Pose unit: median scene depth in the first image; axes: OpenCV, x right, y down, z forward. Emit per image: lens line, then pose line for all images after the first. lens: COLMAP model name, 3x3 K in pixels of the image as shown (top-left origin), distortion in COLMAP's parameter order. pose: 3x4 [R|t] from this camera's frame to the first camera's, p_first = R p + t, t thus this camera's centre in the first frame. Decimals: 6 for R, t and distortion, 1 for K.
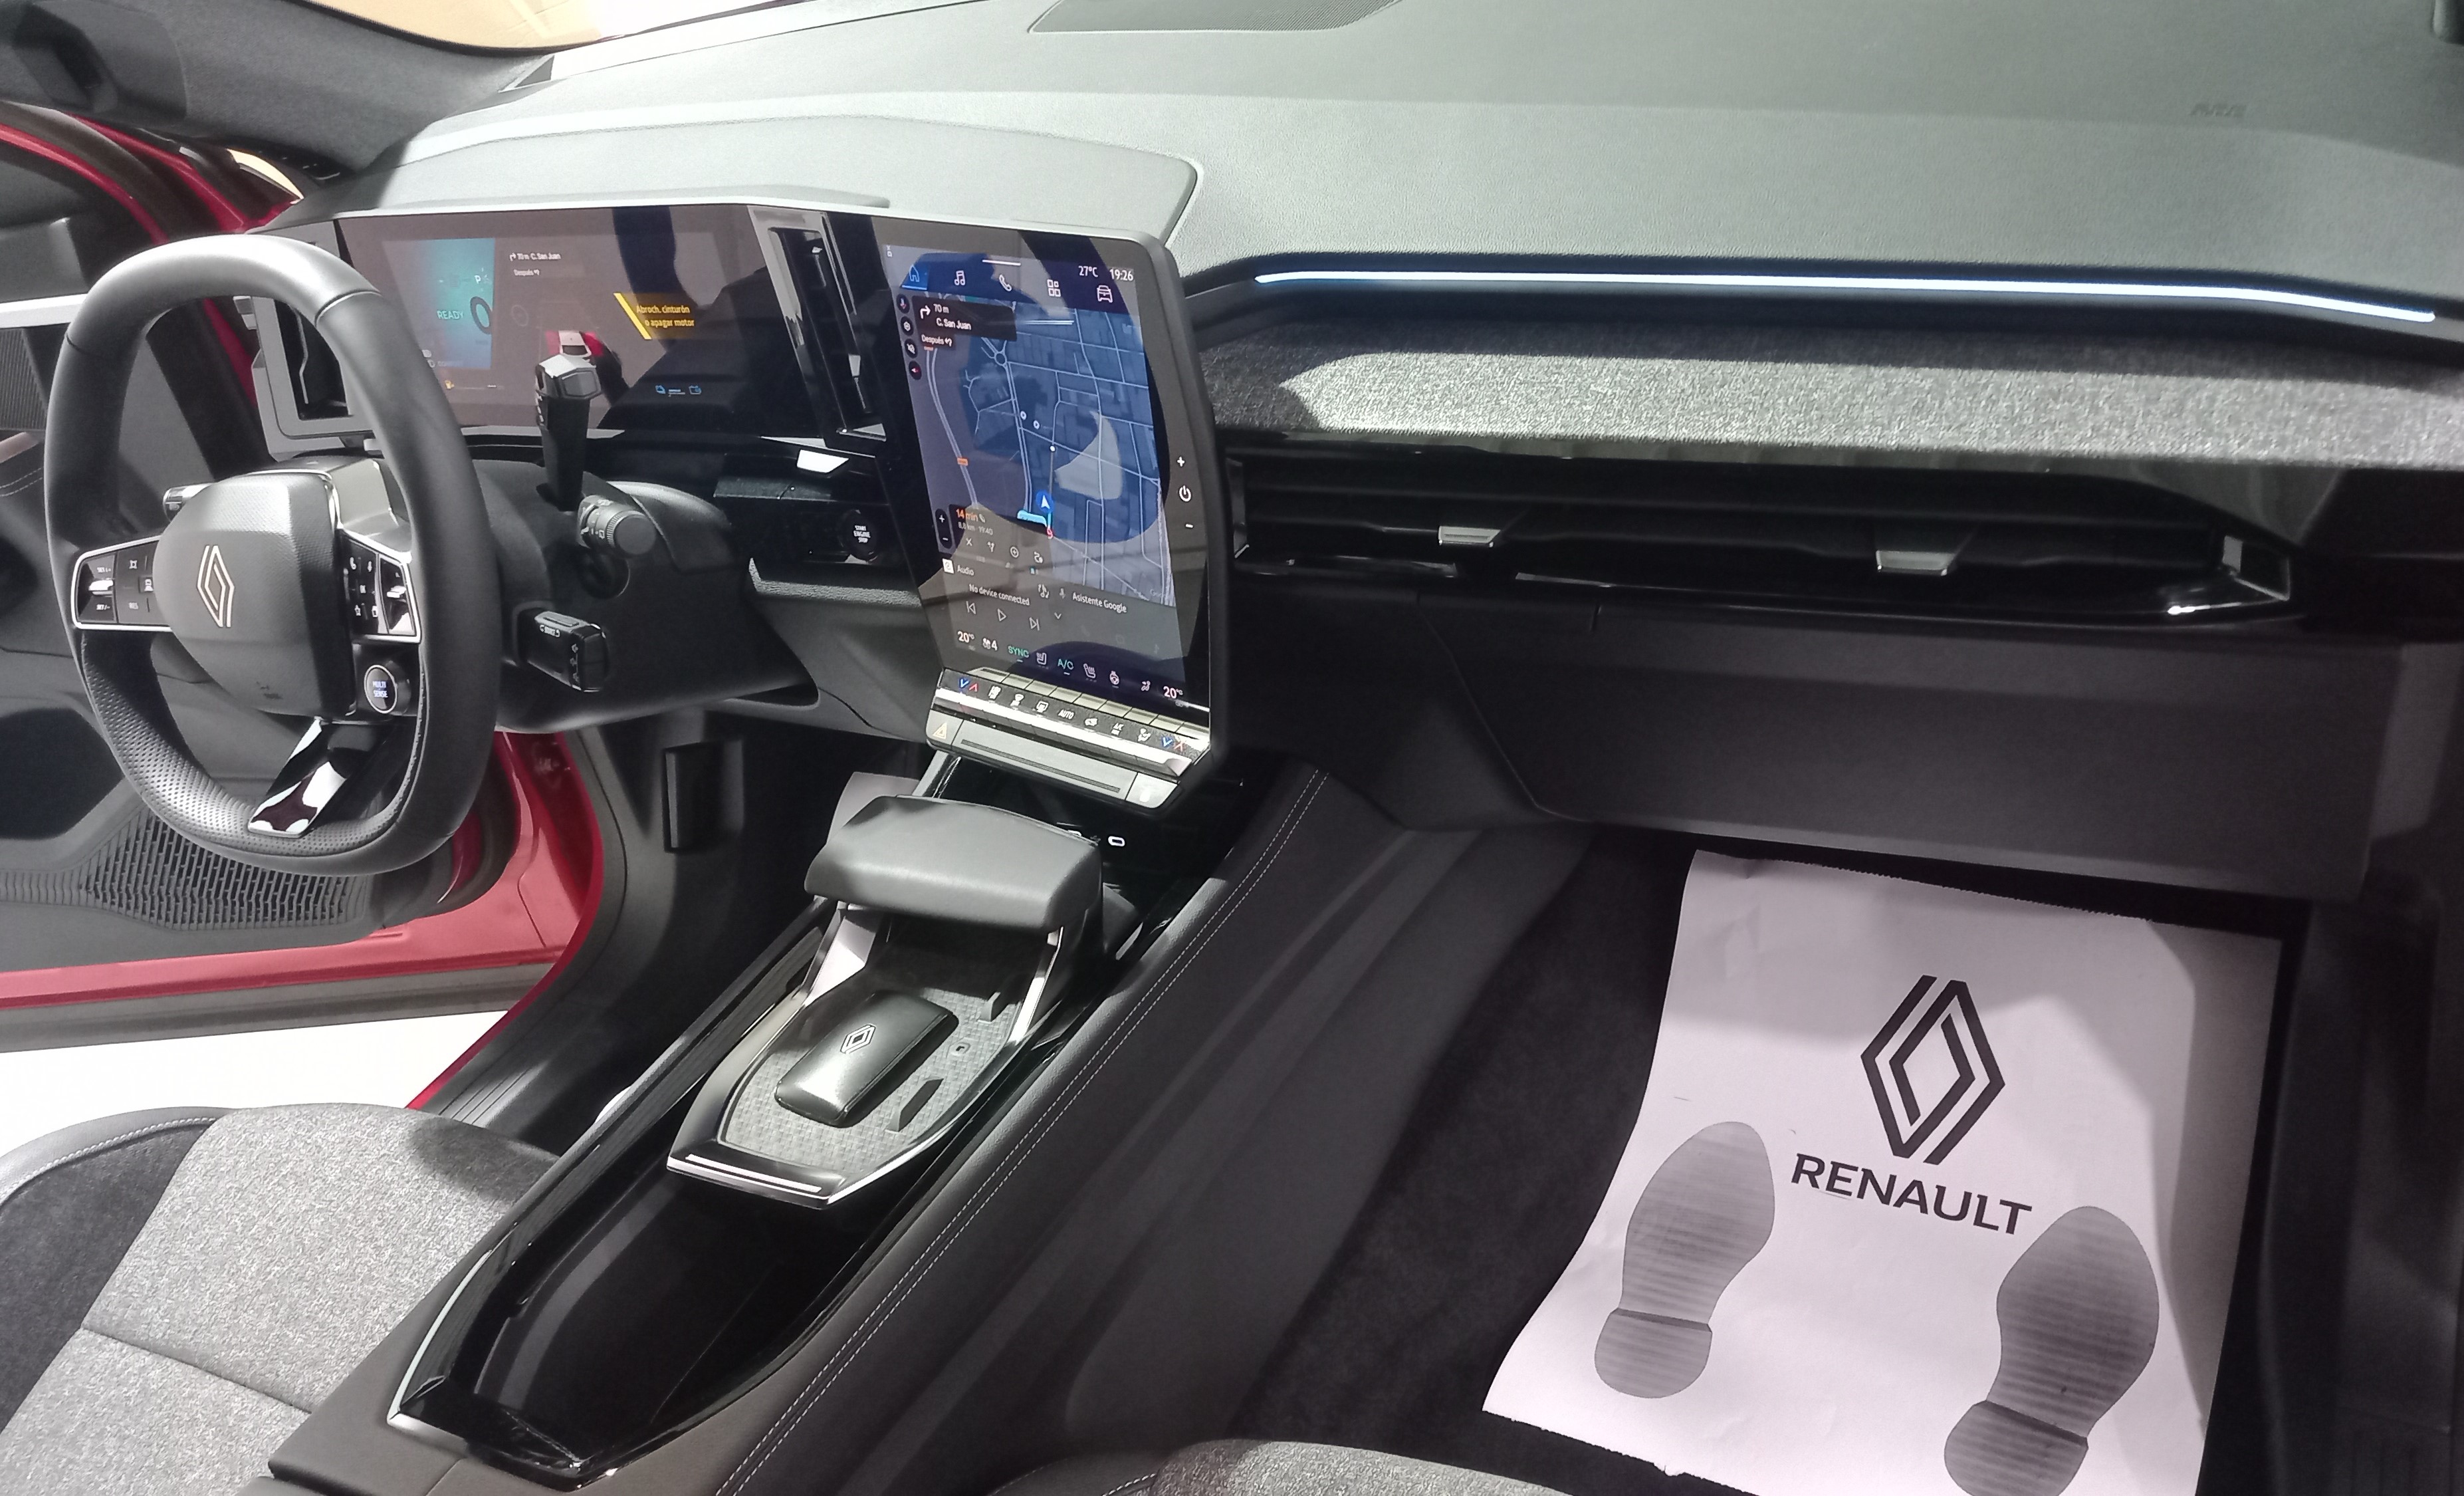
lens RADIAL K [[1882.9, 0, 1283.1], [0, 1882.9, 747.4], [0, 0, 1]] dist [0.040281, -0.000556]
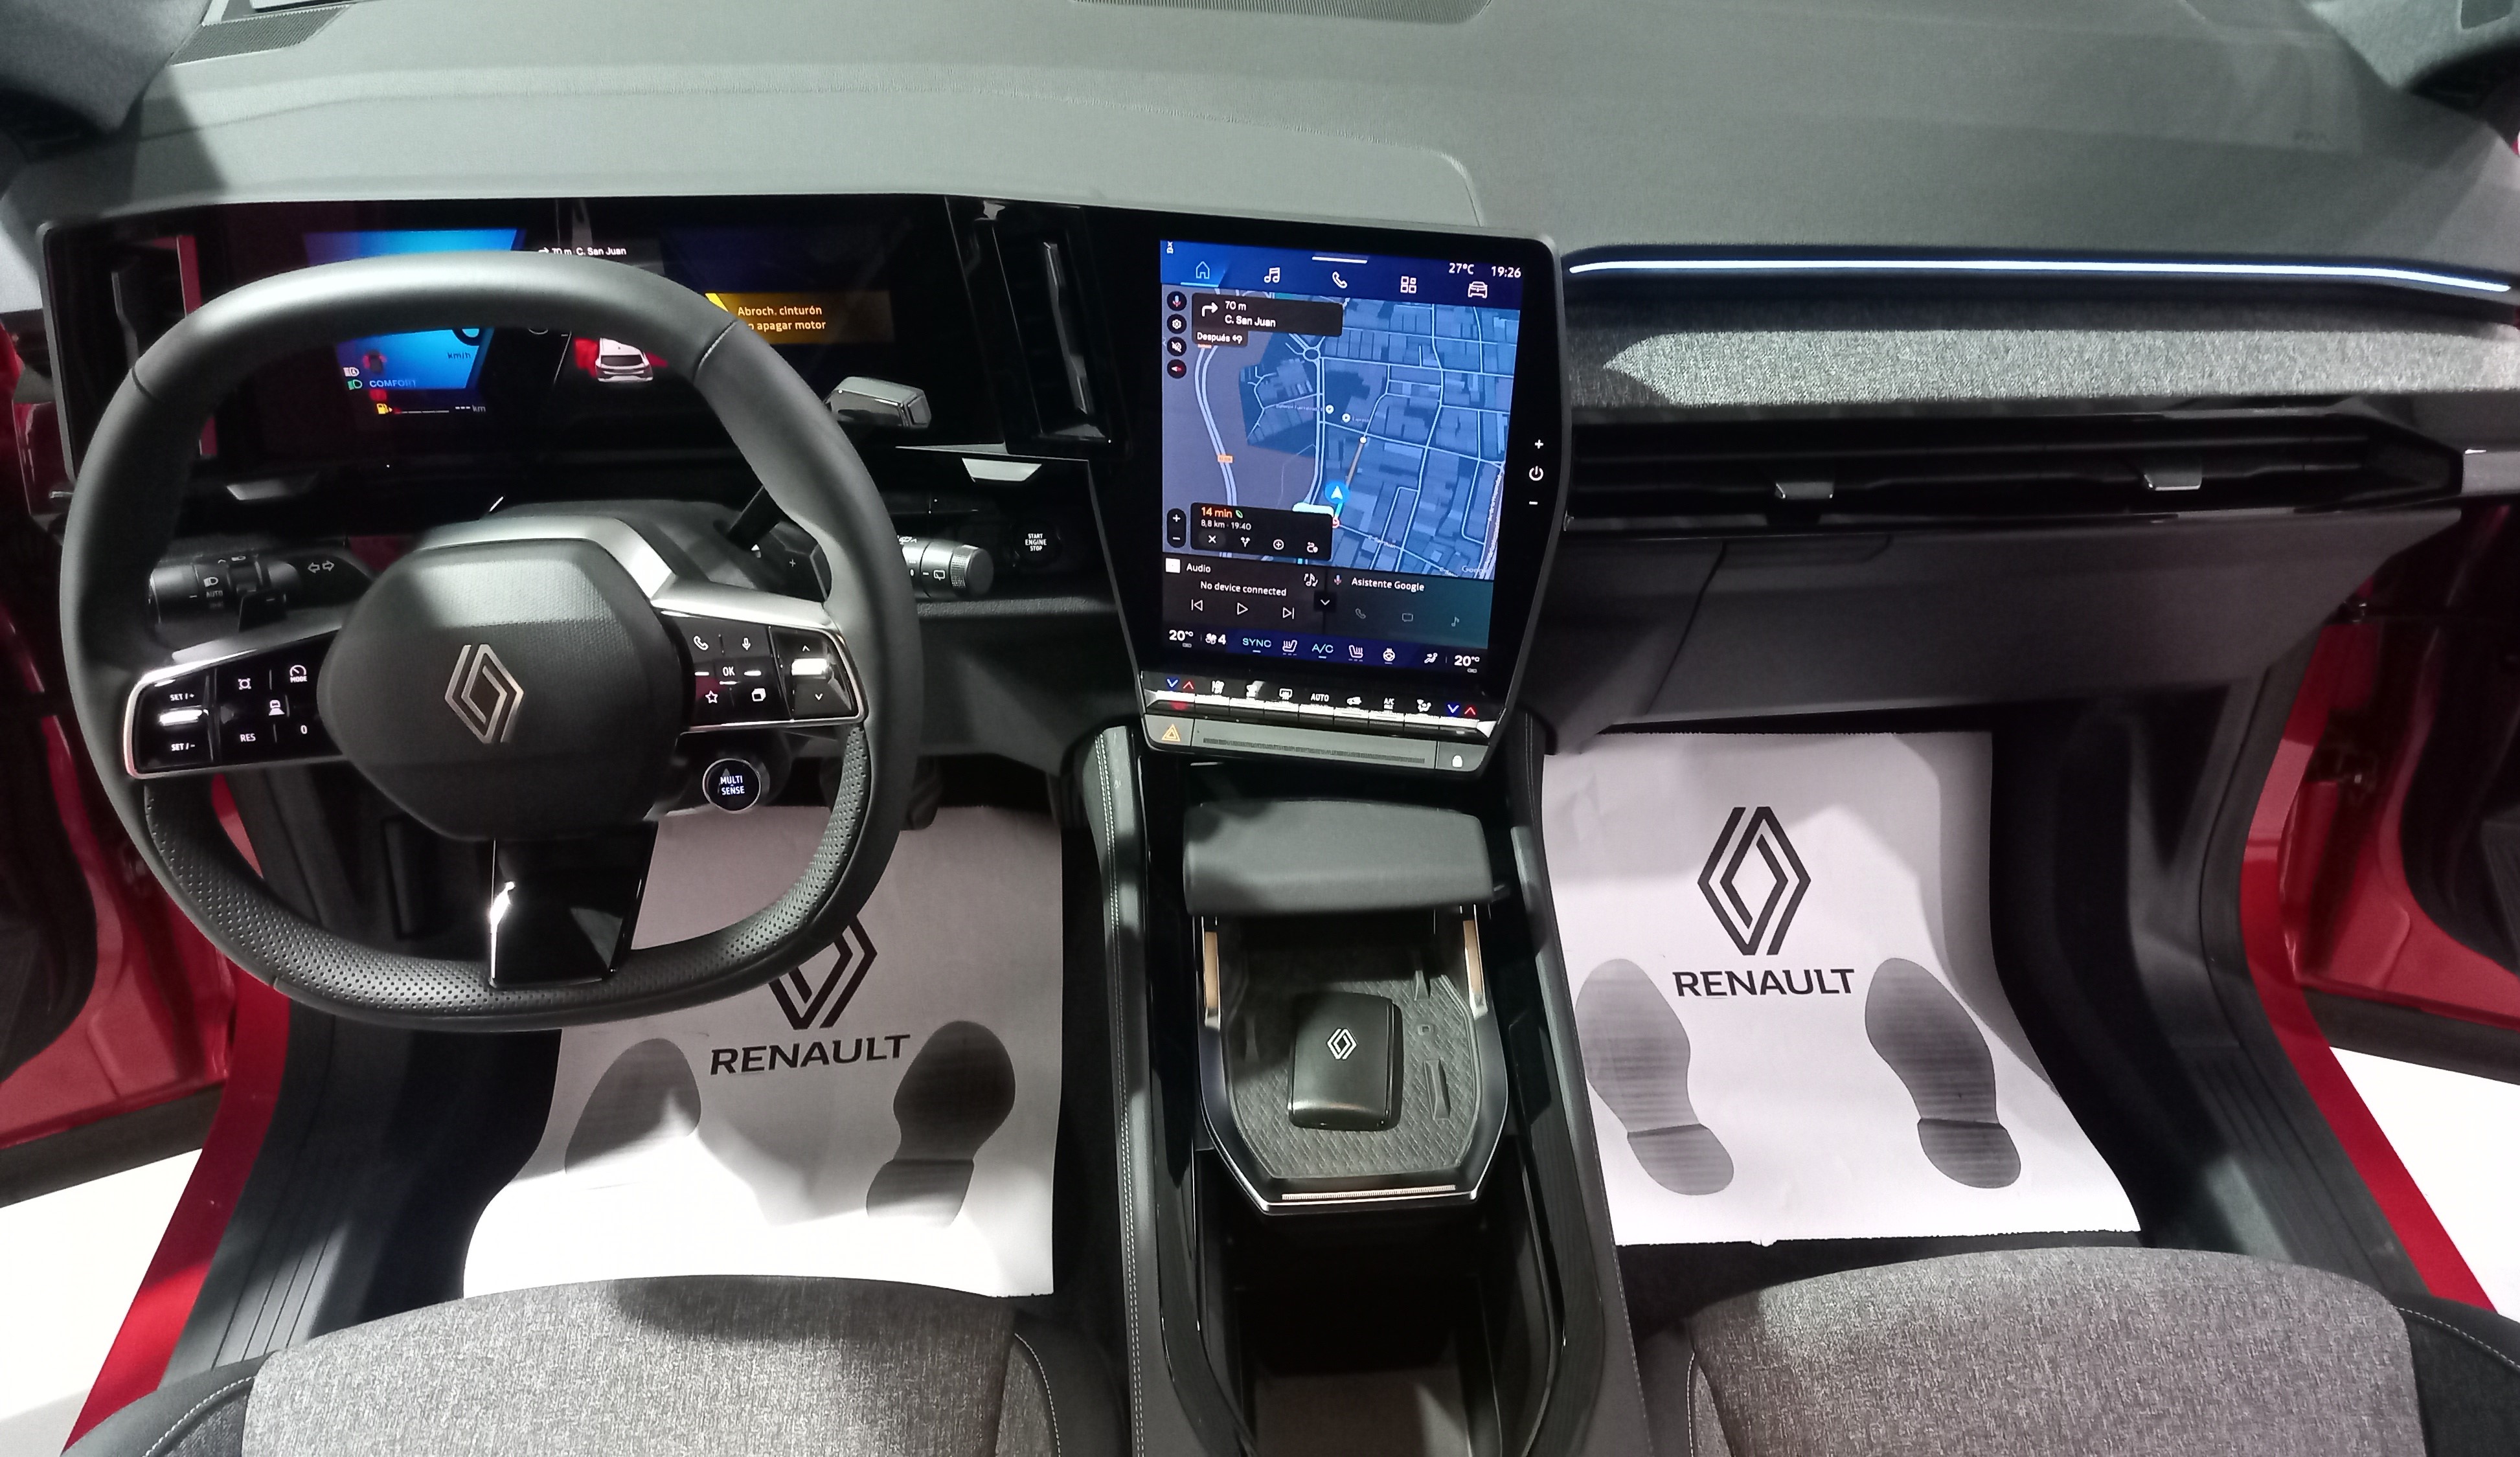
lens RADIAL K [[1843.5, 0, 1260.0], [0, 1843.5, 728.5], [0, 0, 1]] dist [0.042308, -0.005485]
pose [[0.847074, -0.156201, 0.508002, -0.627590], [0.132891, 0.987723, 0.082116, -0.083730], [-0.514592, -0.002049, 0.857433, 0.154033]]
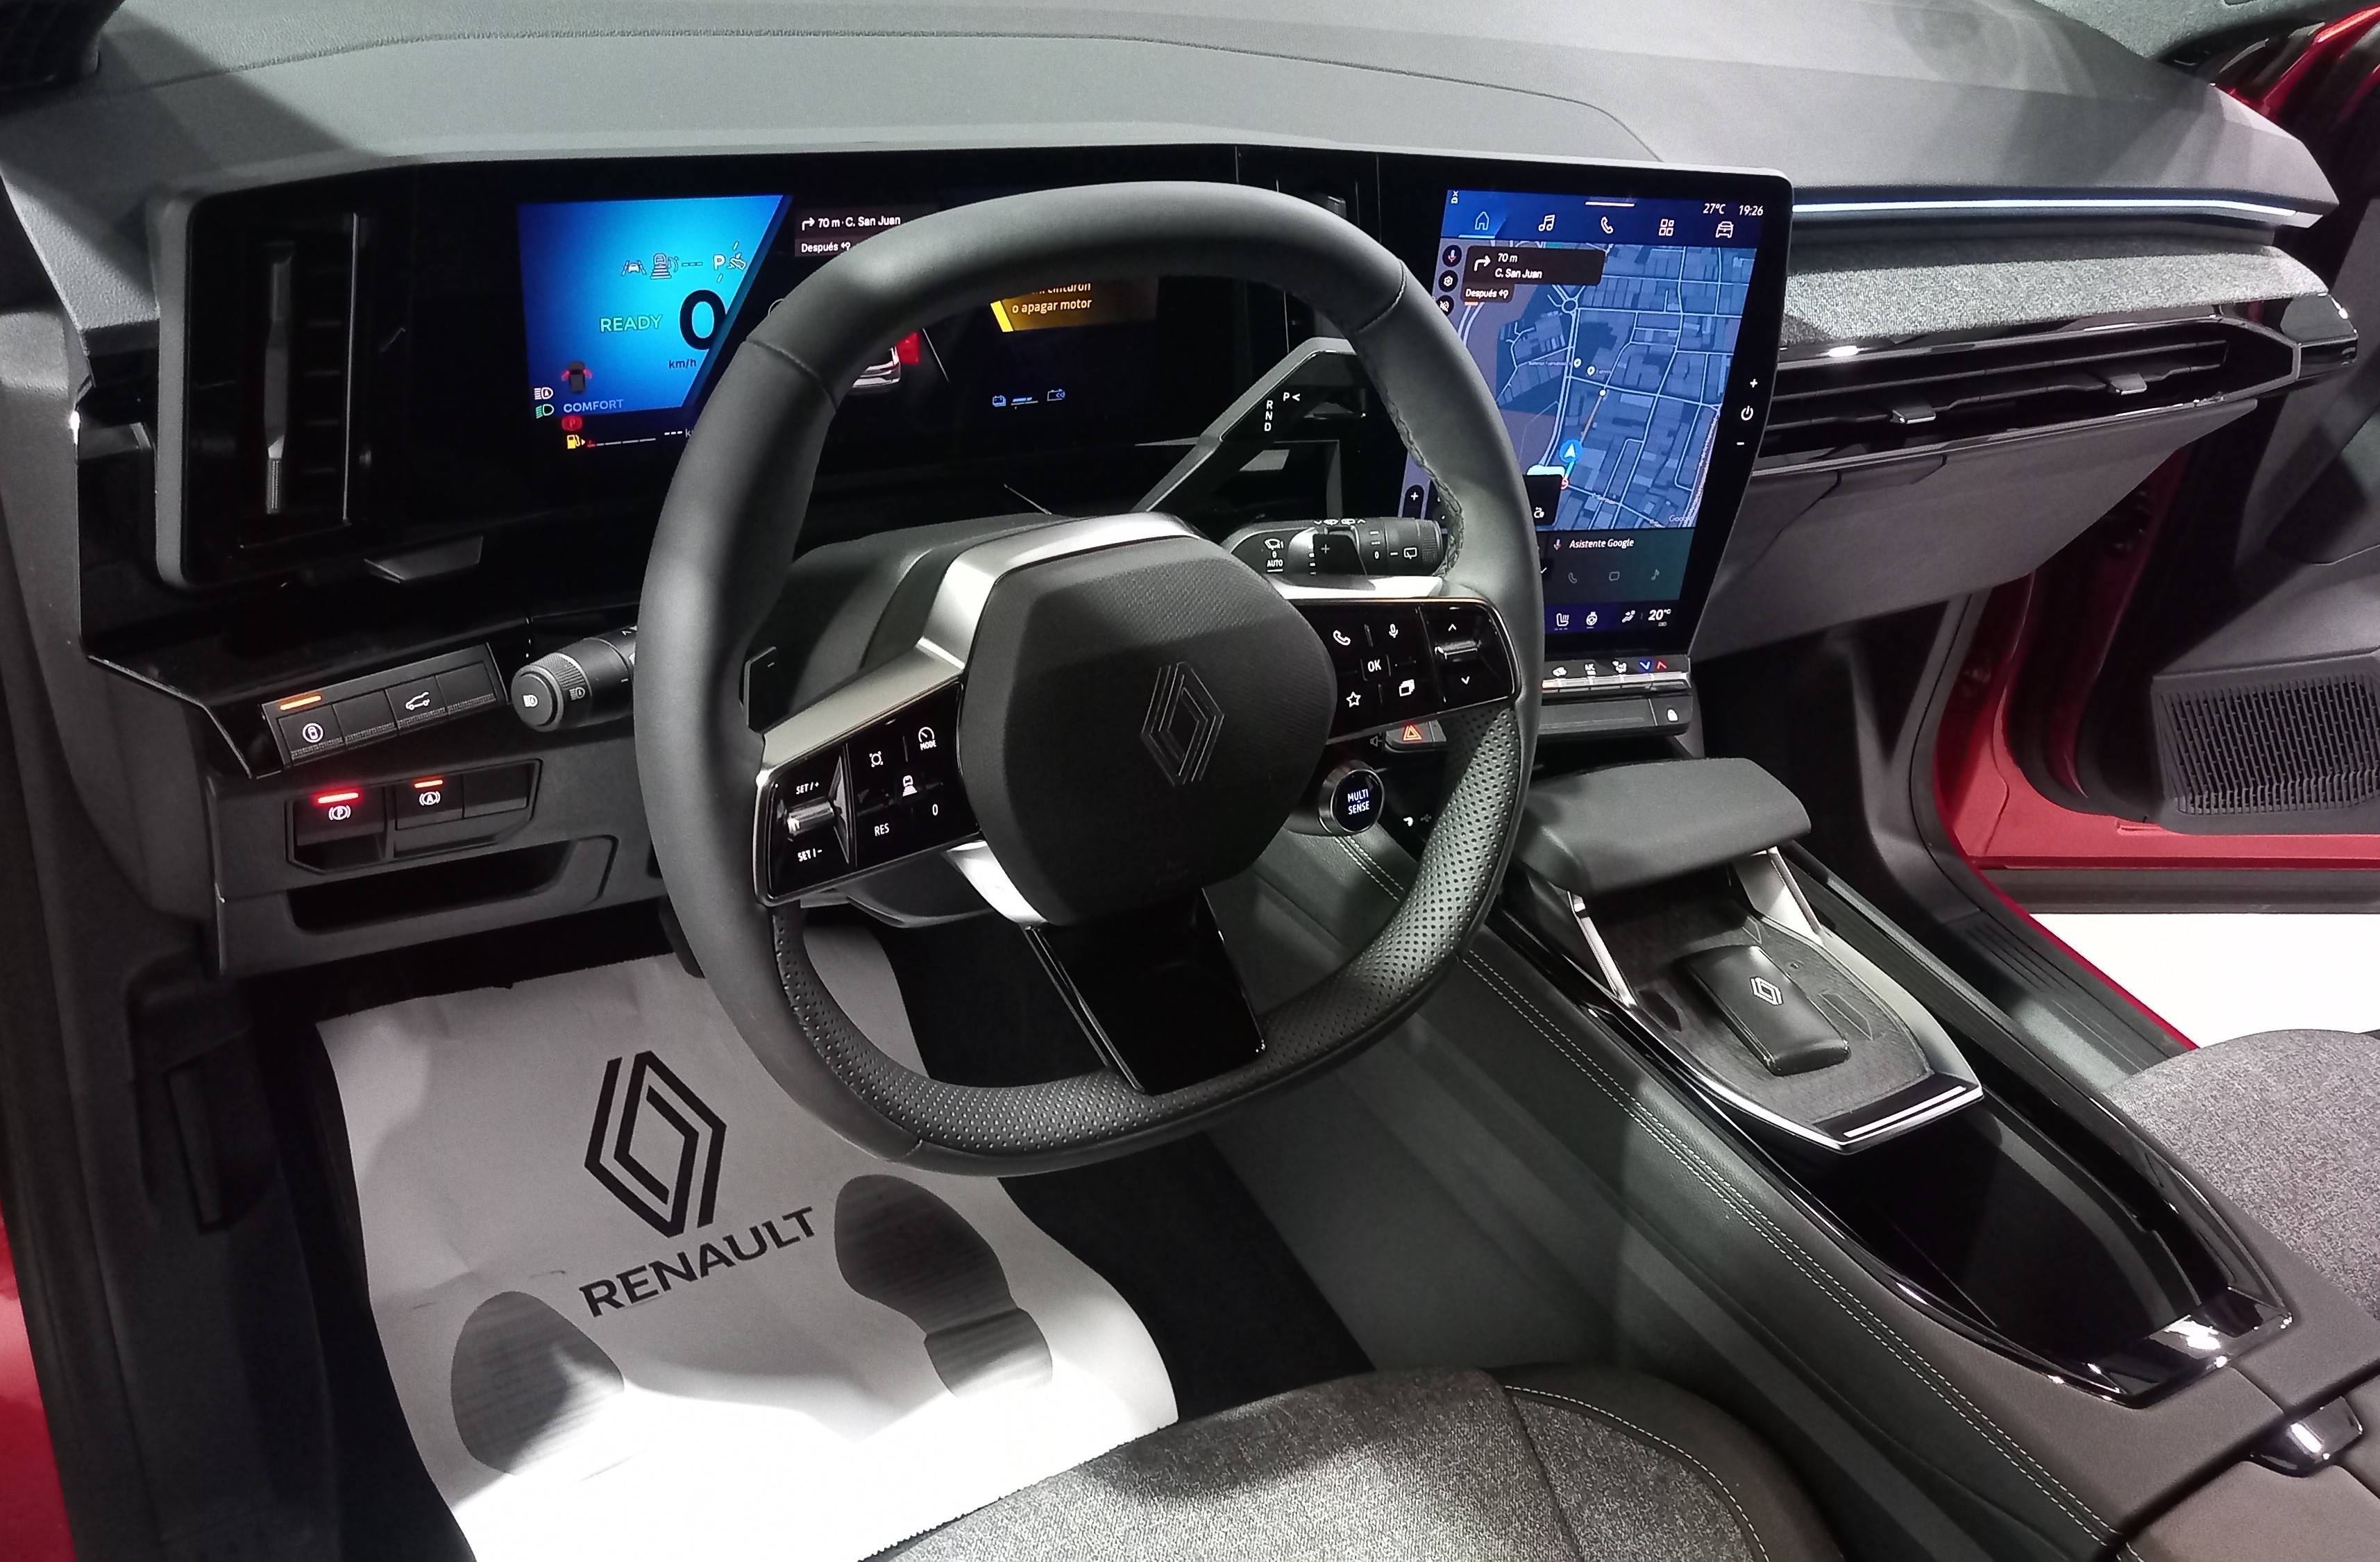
lens RADIAL K [[2025.6, 0, 1190.0], [0, 2025.6, 781.0], [0, 0, 1]] dist [0.083539, -0.128096]
pose [[0.478159, -0.248031, 0.842523, -1.059056], [0.245322, 0.958830, 0.143043, -0.151406], [-0.843315, 0.138292, 0.519321, 0.584920]]
